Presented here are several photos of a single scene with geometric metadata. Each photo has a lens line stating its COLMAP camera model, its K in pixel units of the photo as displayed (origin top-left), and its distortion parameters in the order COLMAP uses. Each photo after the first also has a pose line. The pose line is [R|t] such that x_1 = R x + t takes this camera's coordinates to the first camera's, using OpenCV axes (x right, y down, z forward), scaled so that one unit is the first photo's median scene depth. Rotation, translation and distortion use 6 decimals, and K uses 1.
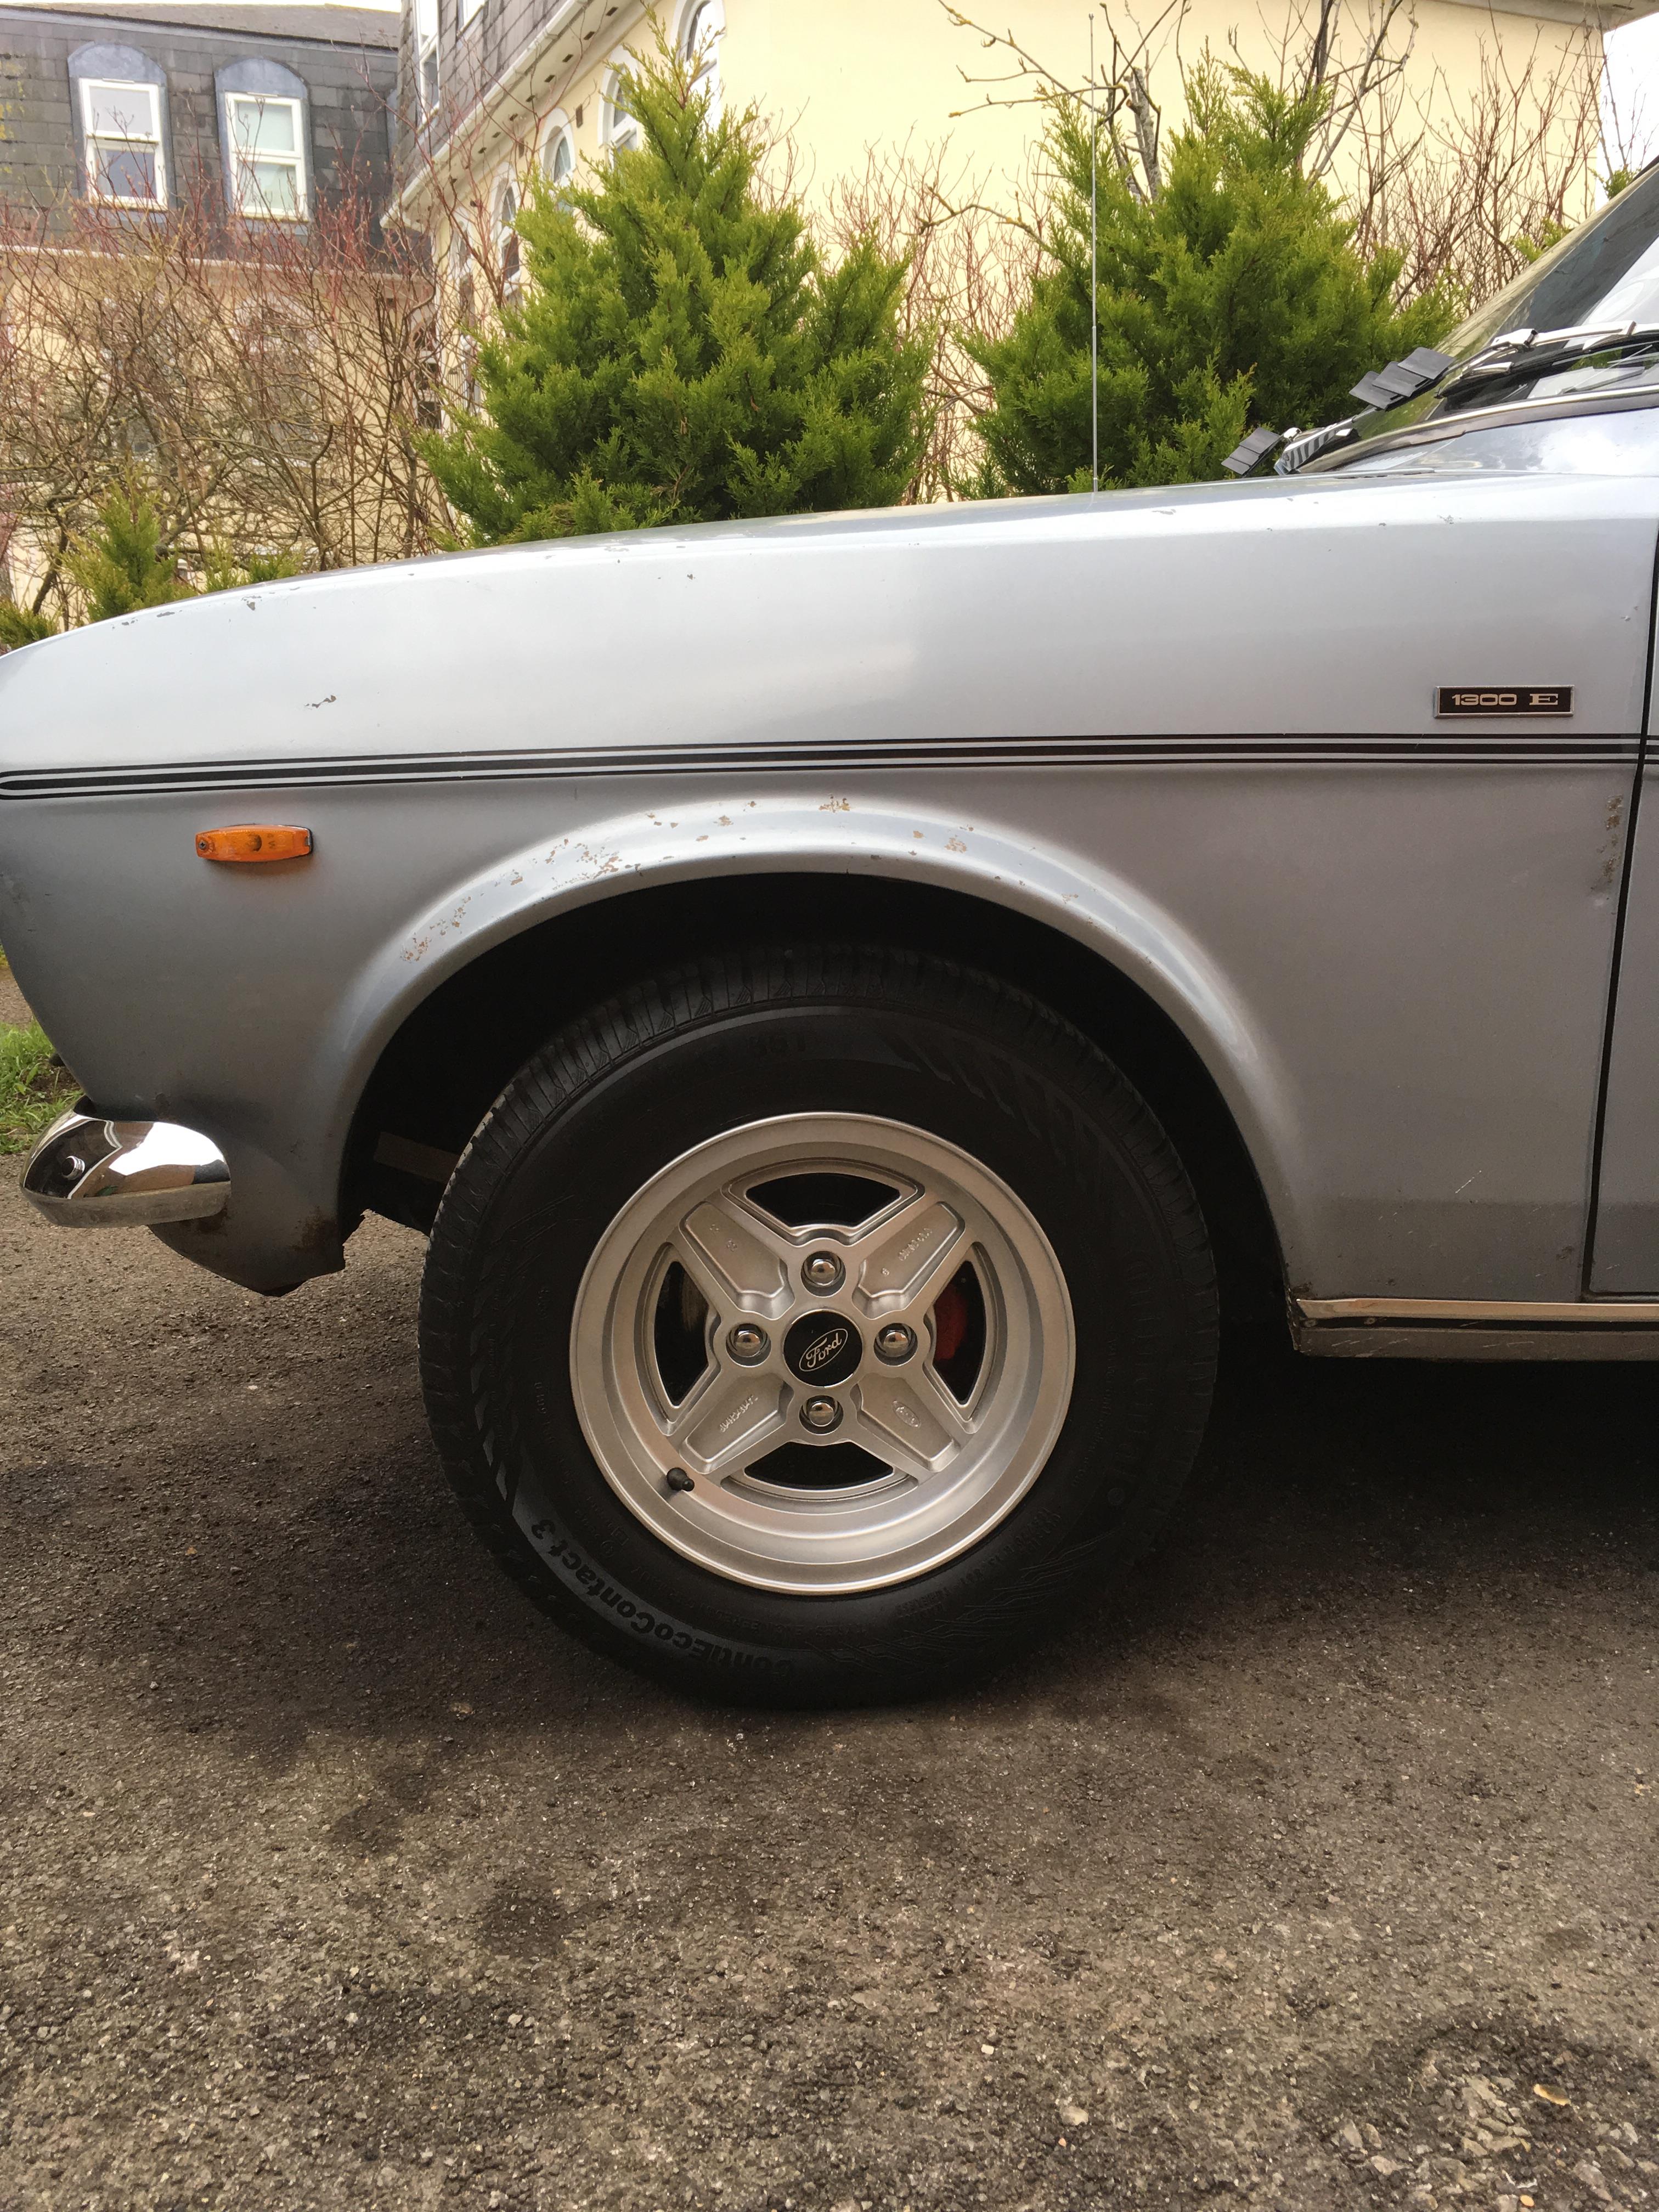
lens RADIAL K [[1888.4, 0, 820.8], [0, 1888.4, 1103.1], [0, 0, 1]] dist [0.057544, -0.089028]
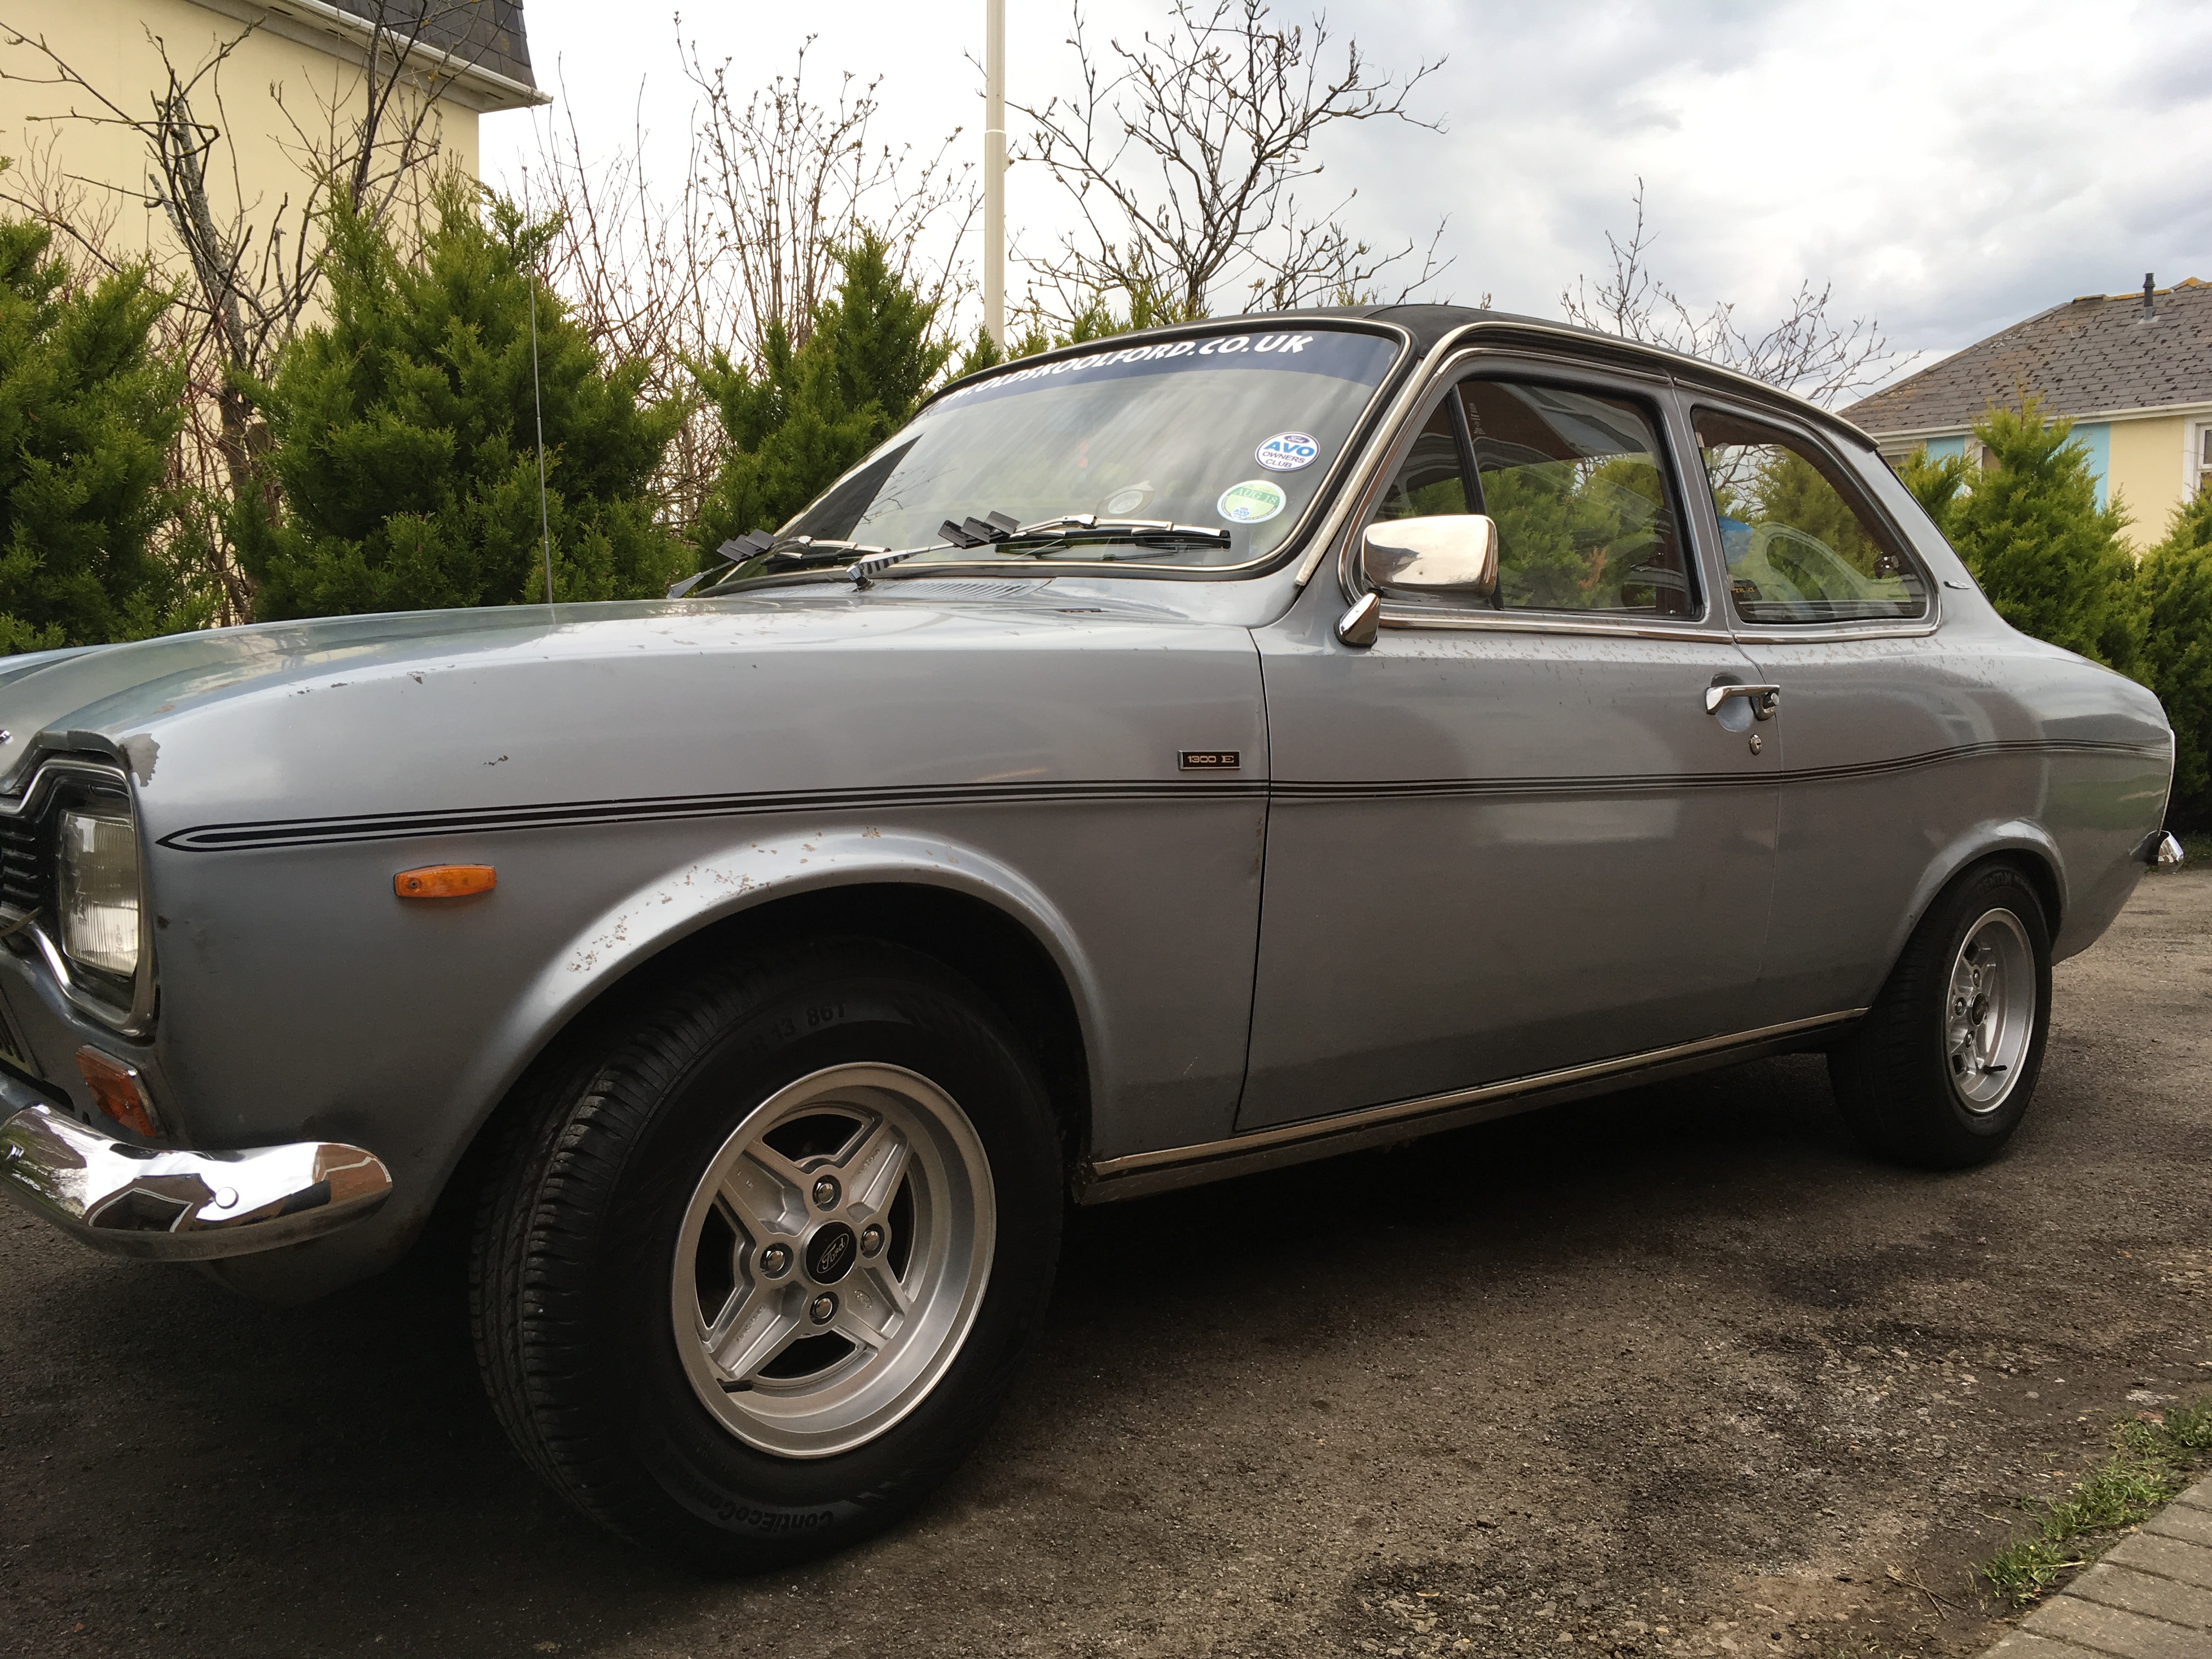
lens RADIAL K [[1888.4, 0, 1100.2], [0, 1888.4, 821.1], [0, 0, 1]] dist [0.057544, -0.089028]
pose [[0.752821, -0.022638, 0.657836, -0.676036], [0.115802, 0.988375, -0.098510, -0.011138], [-0.647959, 0.150339, 0.746691, -0.115903]]
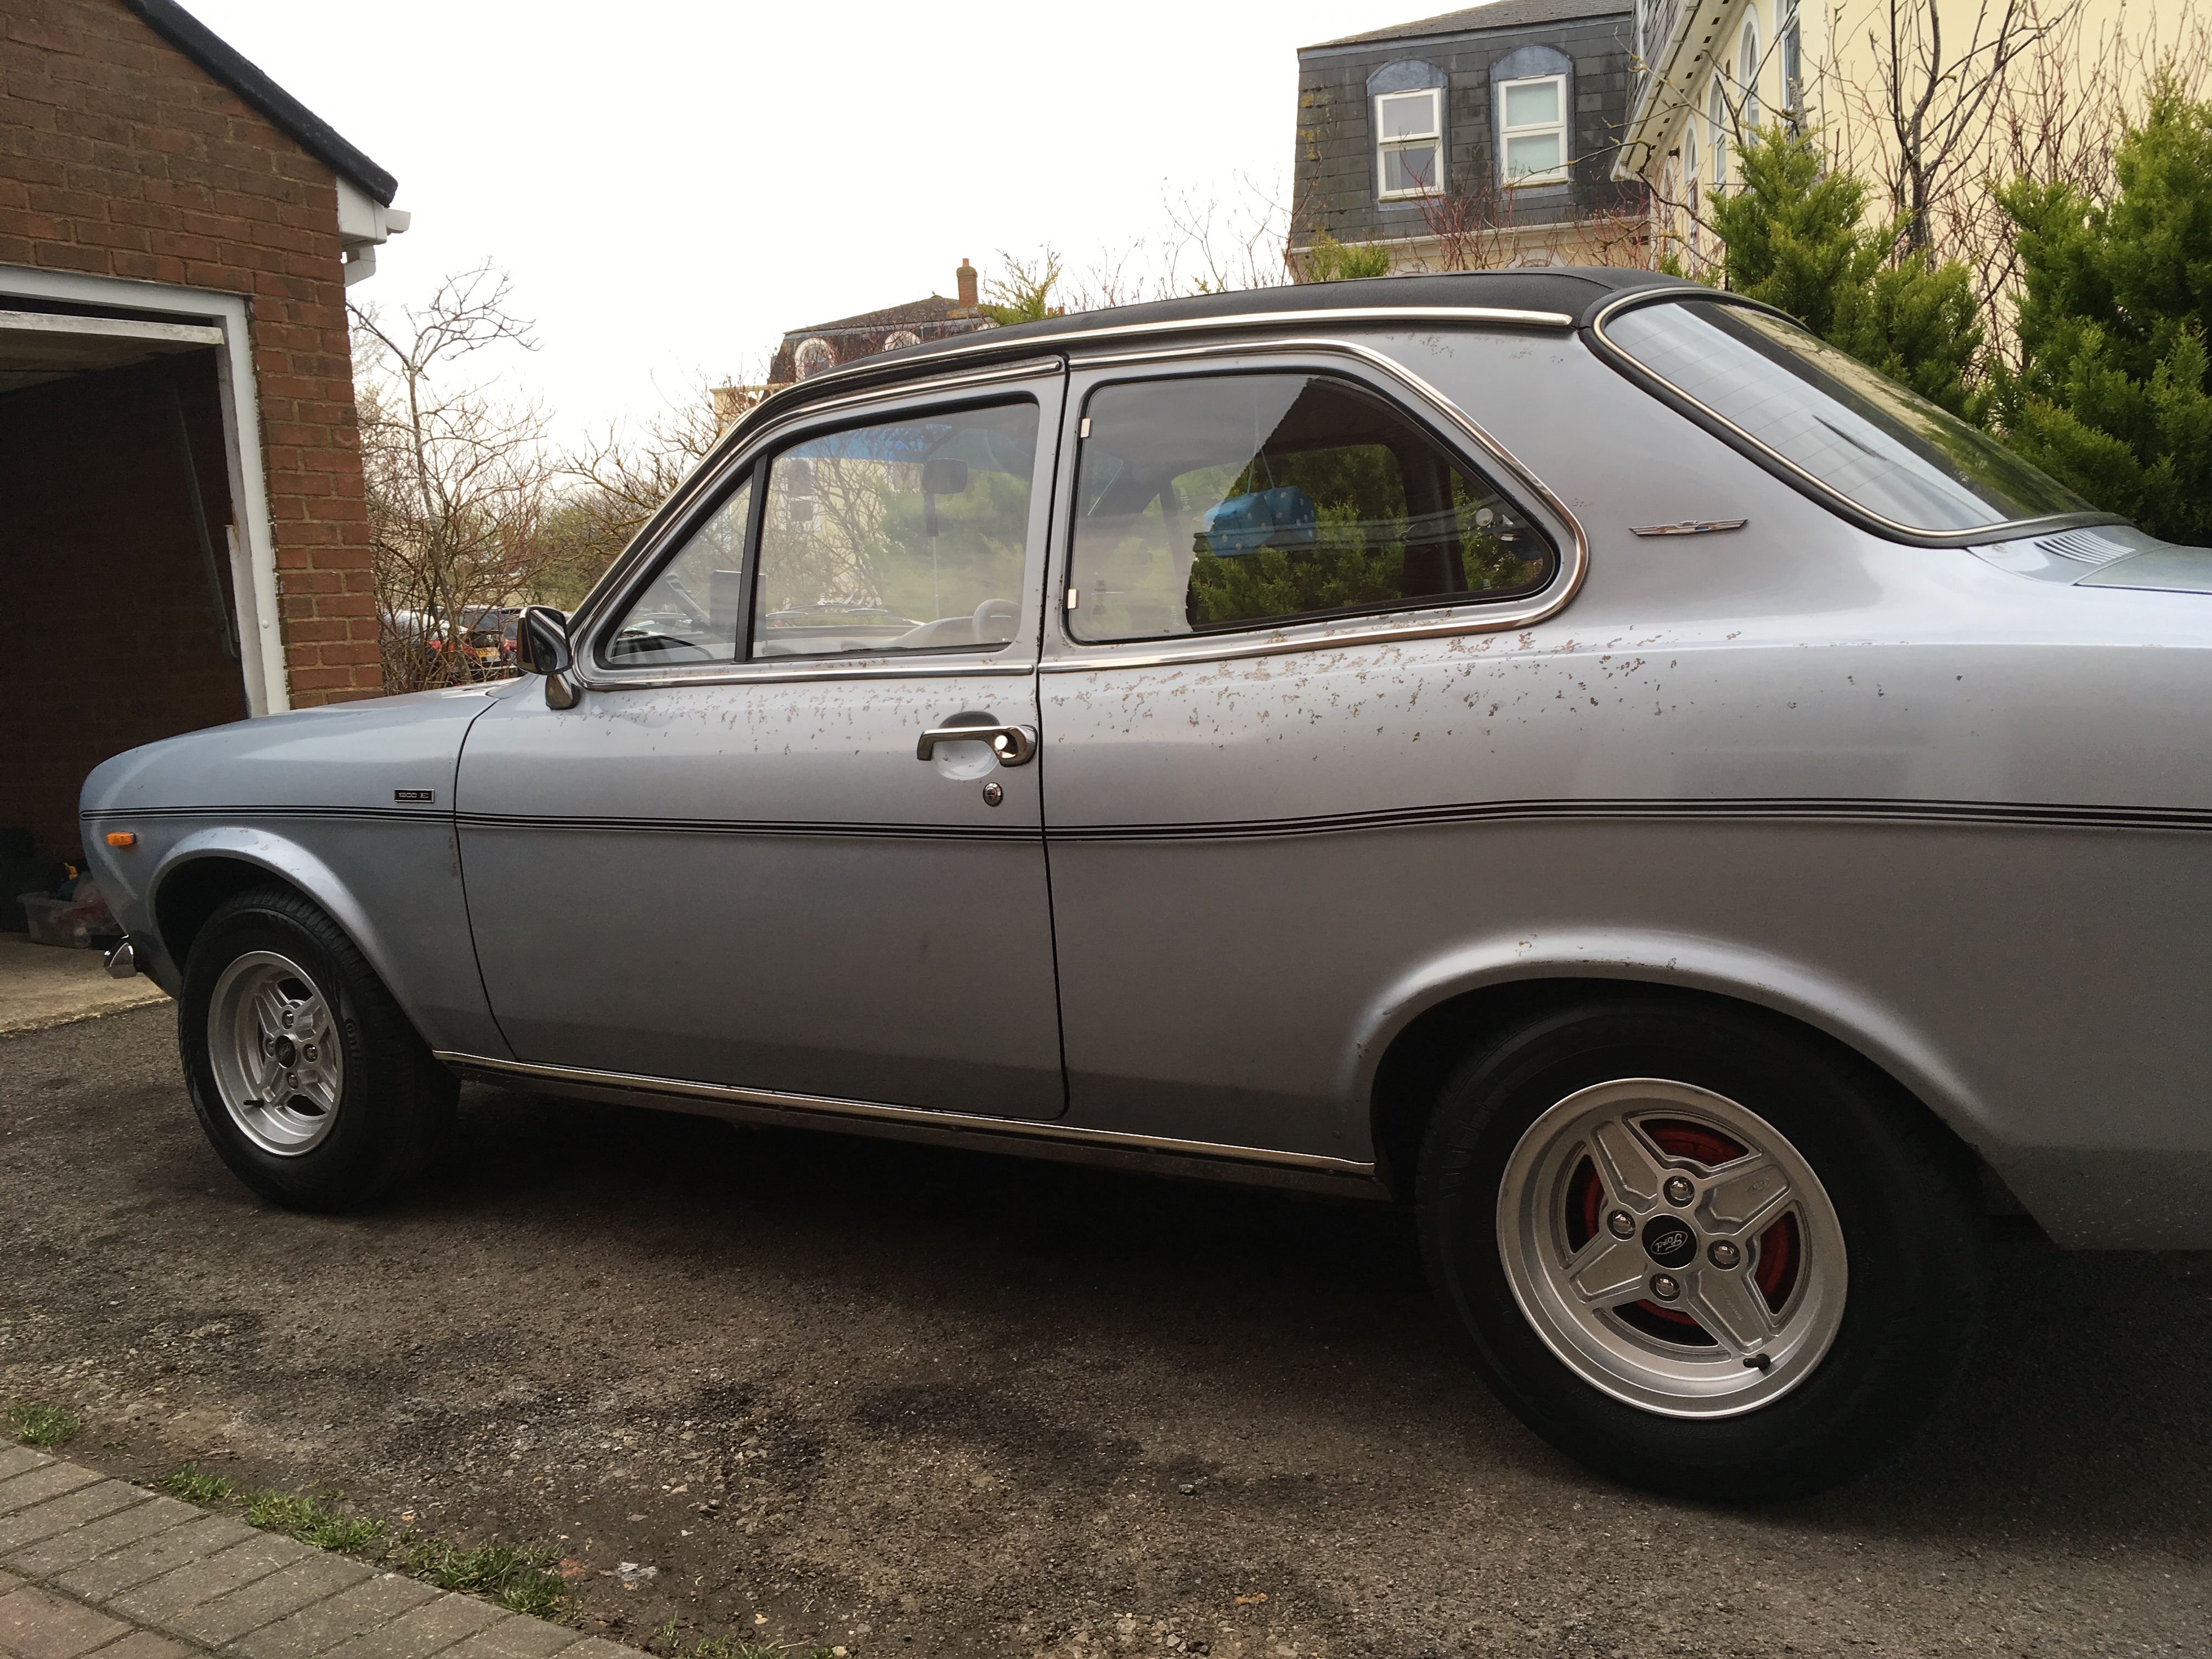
lens RADIAL K [[1888.4, 0, 1099.1], [0, 1888.4, 834.0], [0, 0, 1]] dist [0.057544, -0.089028]
pose [[0.833033, 0.027356, -0.552547, 2.107569], [-0.071576, 0.995711, -0.058613, -0.074869], [0.548574, 0.088376, 0.831418, -0.449102]]
